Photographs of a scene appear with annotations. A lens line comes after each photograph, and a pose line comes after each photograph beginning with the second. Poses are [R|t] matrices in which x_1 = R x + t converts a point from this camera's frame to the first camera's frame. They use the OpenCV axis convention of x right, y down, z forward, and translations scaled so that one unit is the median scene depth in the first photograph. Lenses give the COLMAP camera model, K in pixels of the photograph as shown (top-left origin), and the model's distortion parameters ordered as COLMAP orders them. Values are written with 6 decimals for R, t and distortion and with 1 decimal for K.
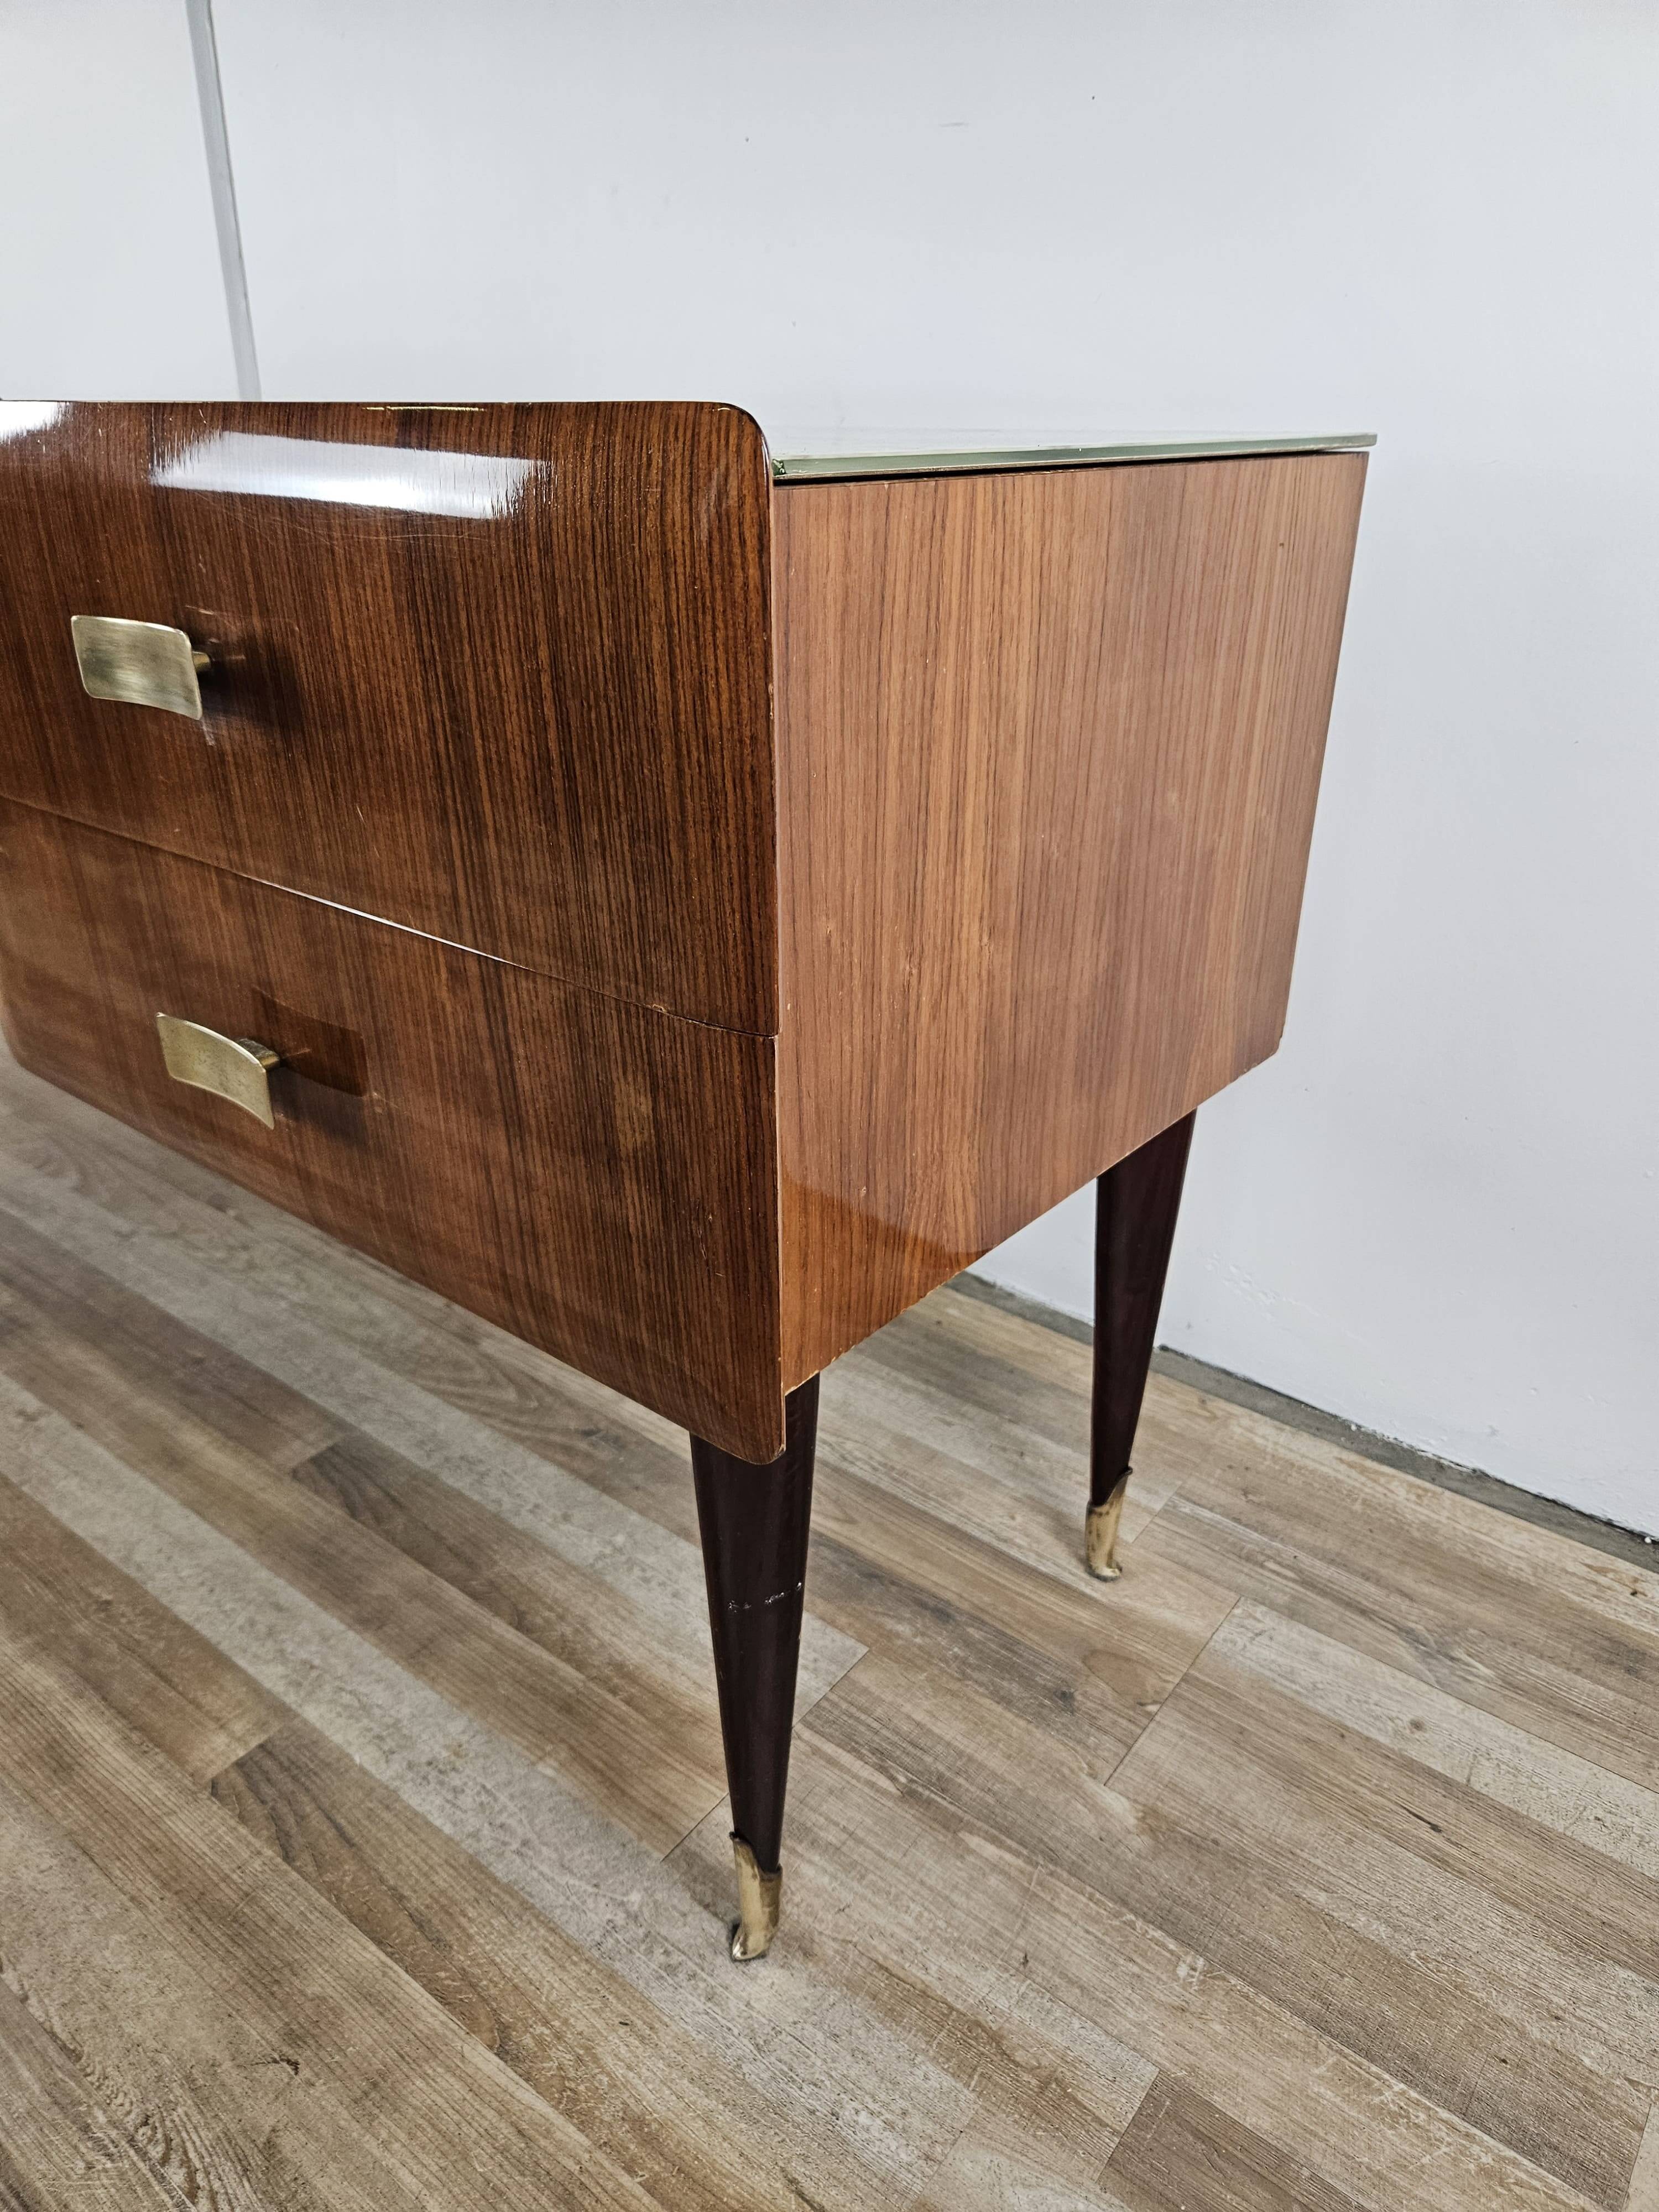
lens RADIAL K [[1514.9, 0, 828.6], [0, 1514.9, 1068.0], [0, 0, 1]] dist [0.036886, -0.043252]
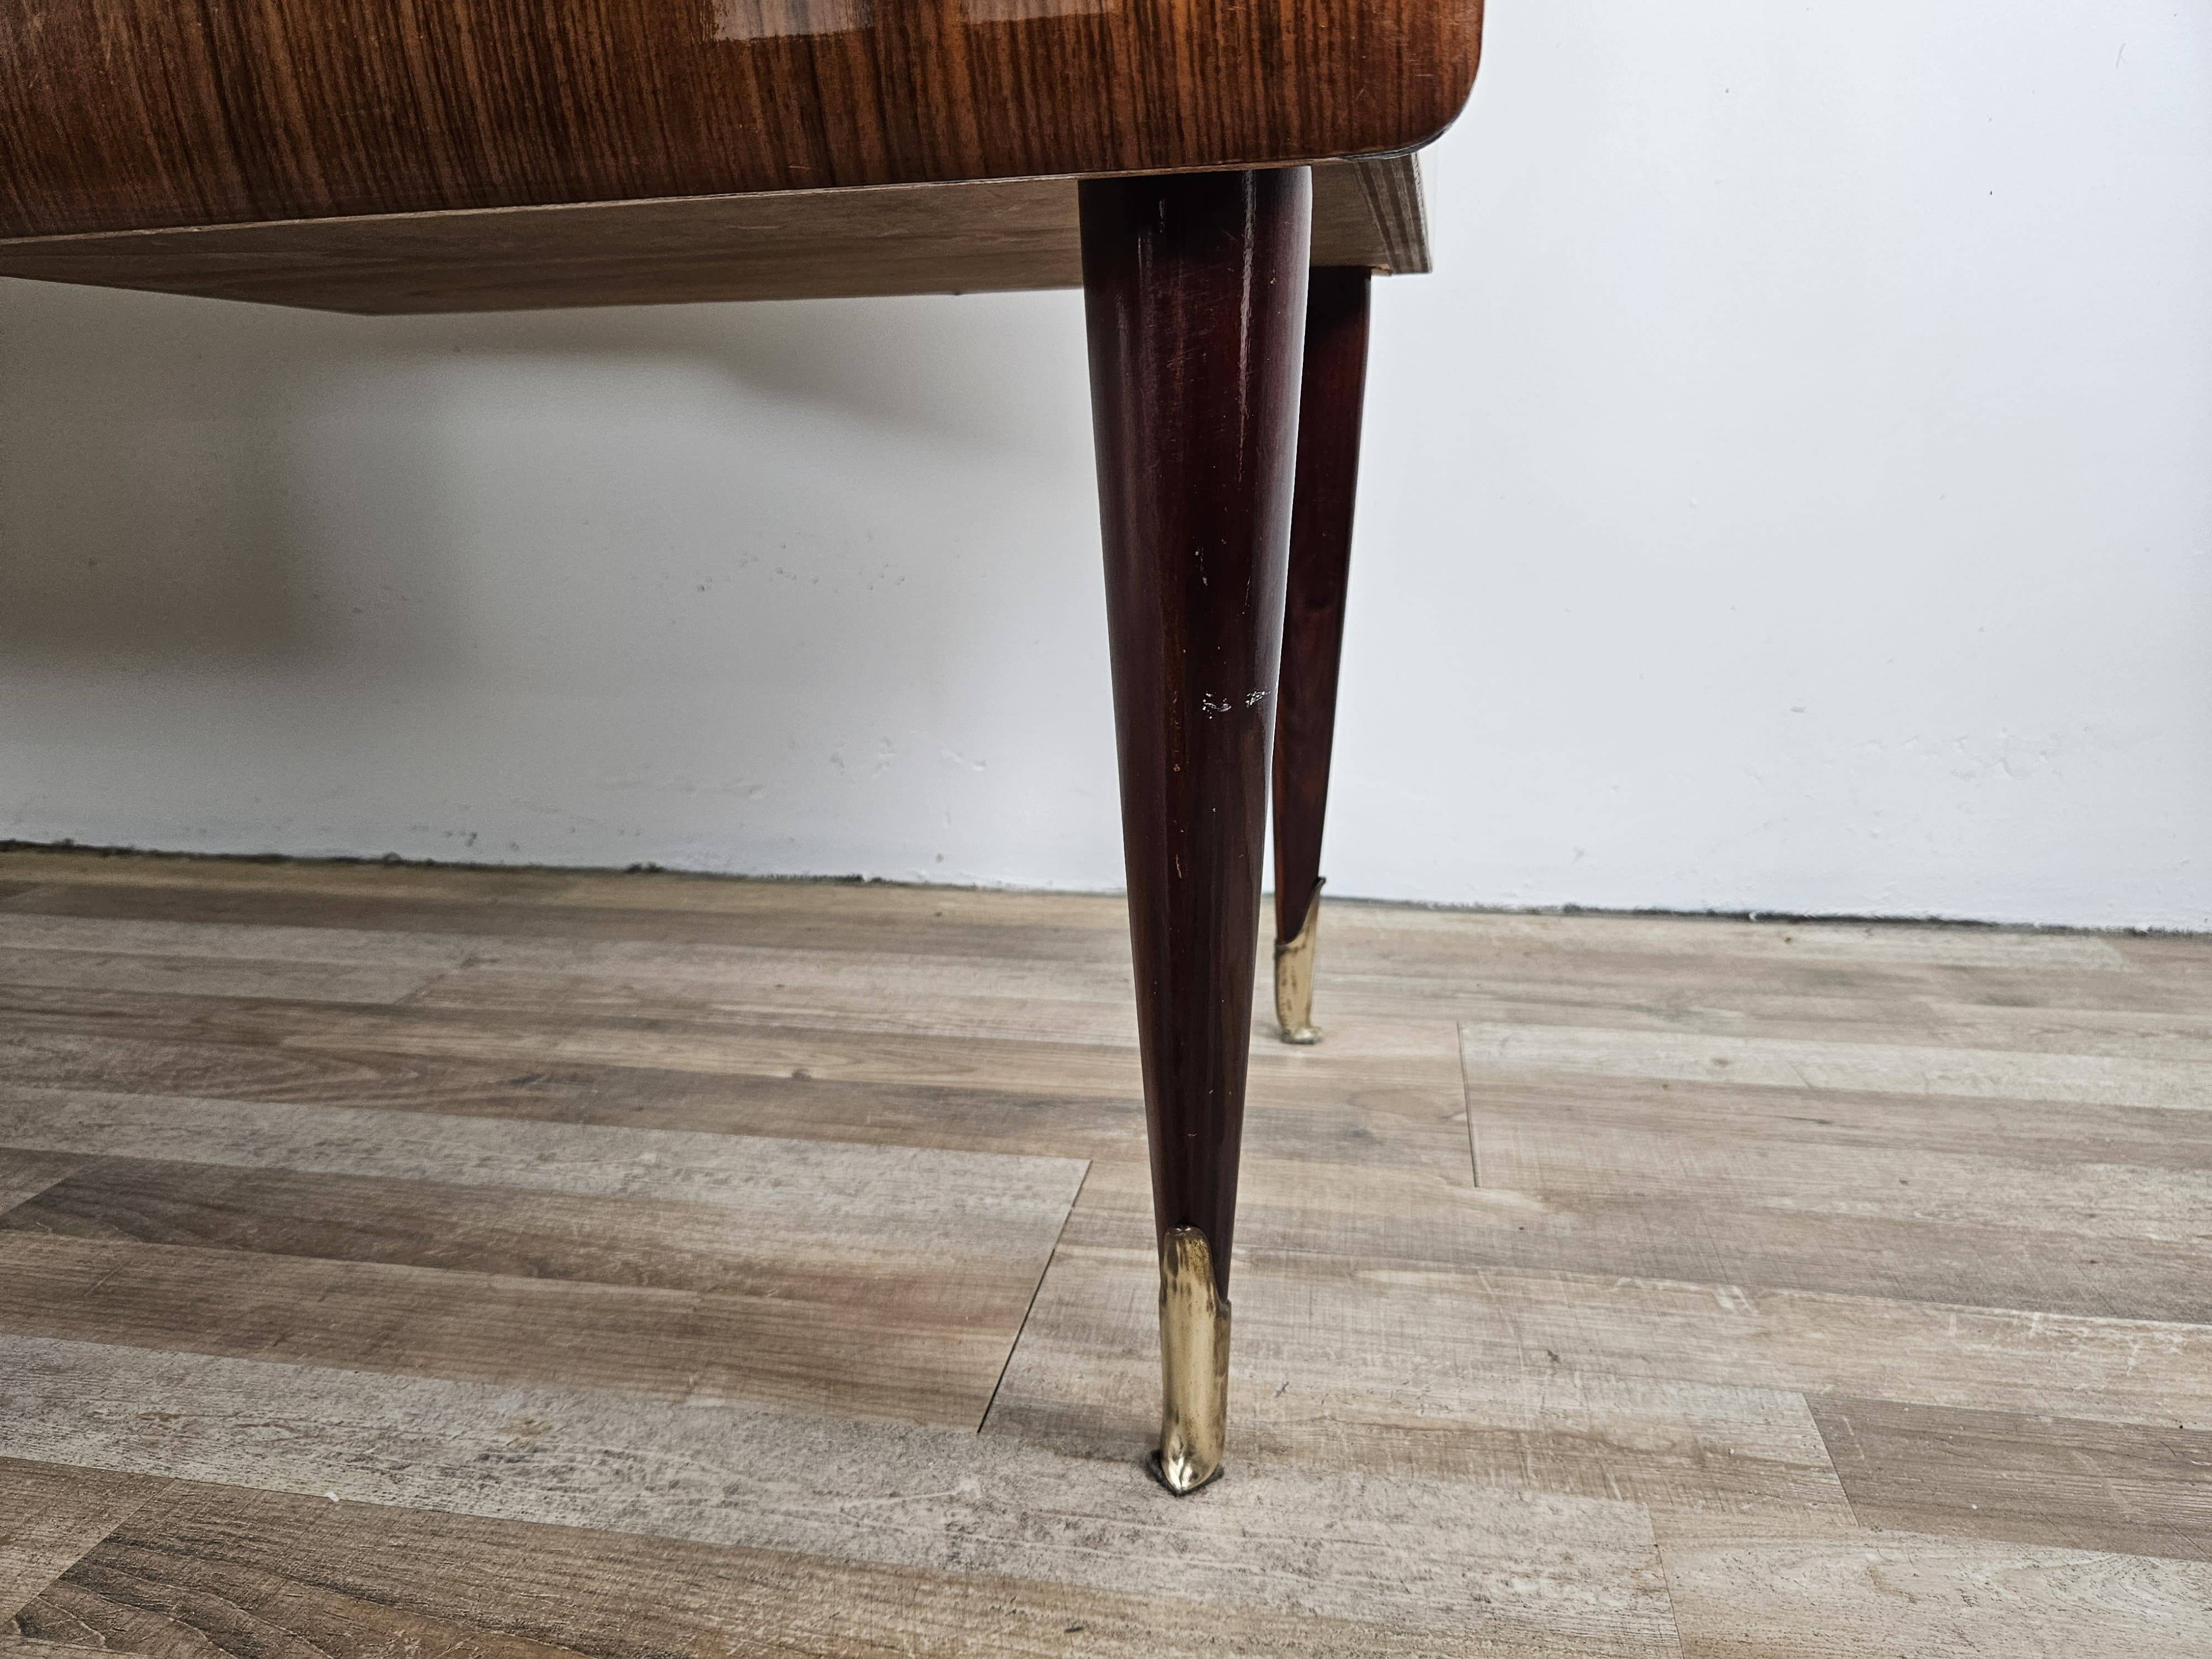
lens RADIAL K [[1514.9, 0, 1110.0], [0, 1514.9, 835.4], [0, 0, 1]] dist [0.036886, -0.043252]
pose [[0.886788, -0.134293, 0.442237, -0.276577], [0.206824, 0.971008, -0.119866, 0.354321], [-0.413318, 0.197760, 0.888853, 0.384337]]
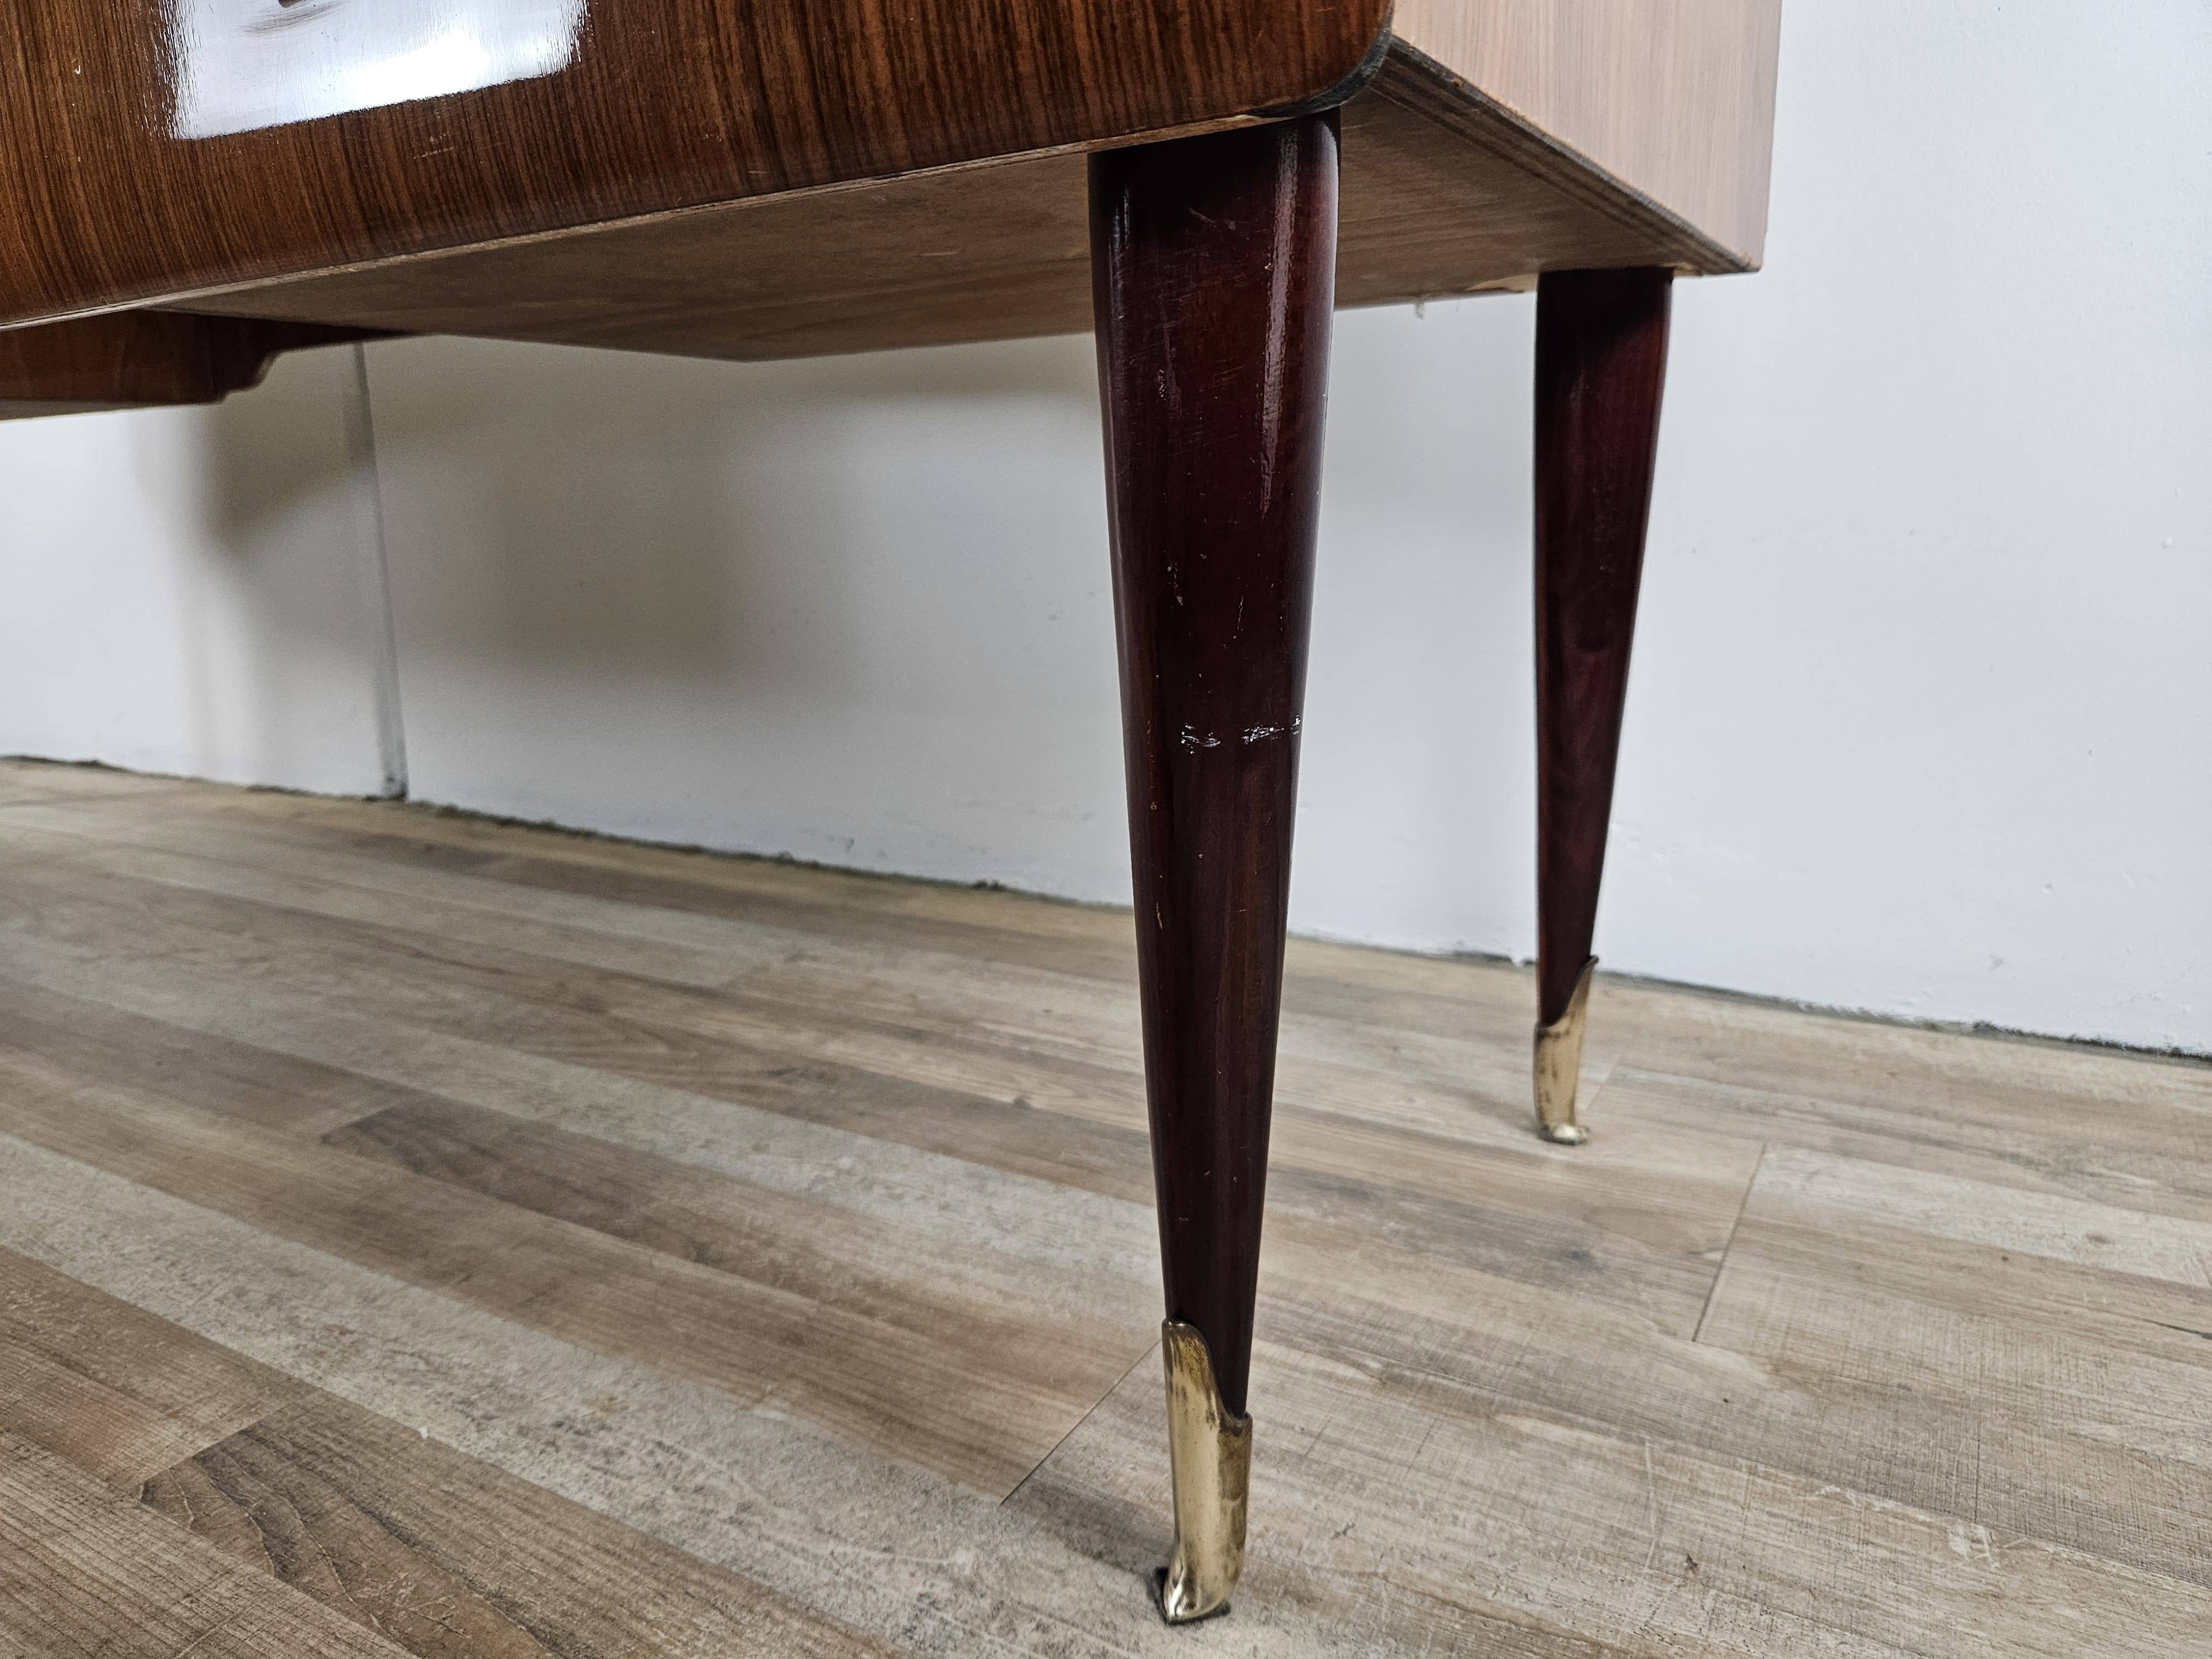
lens RADIAL K [[1514.9, 0, 1112.2], [0, 1514.9, 817.3], [0, 0, 1]] dist [0.036886, -0.043252]
pose [[0.990396, -0.049359, 0.129149, -0.120782], [0.075613, 0.975402, -0.207057, 0.371081], [-0.115752, 0.214834, 0.969767, 0.380327]]
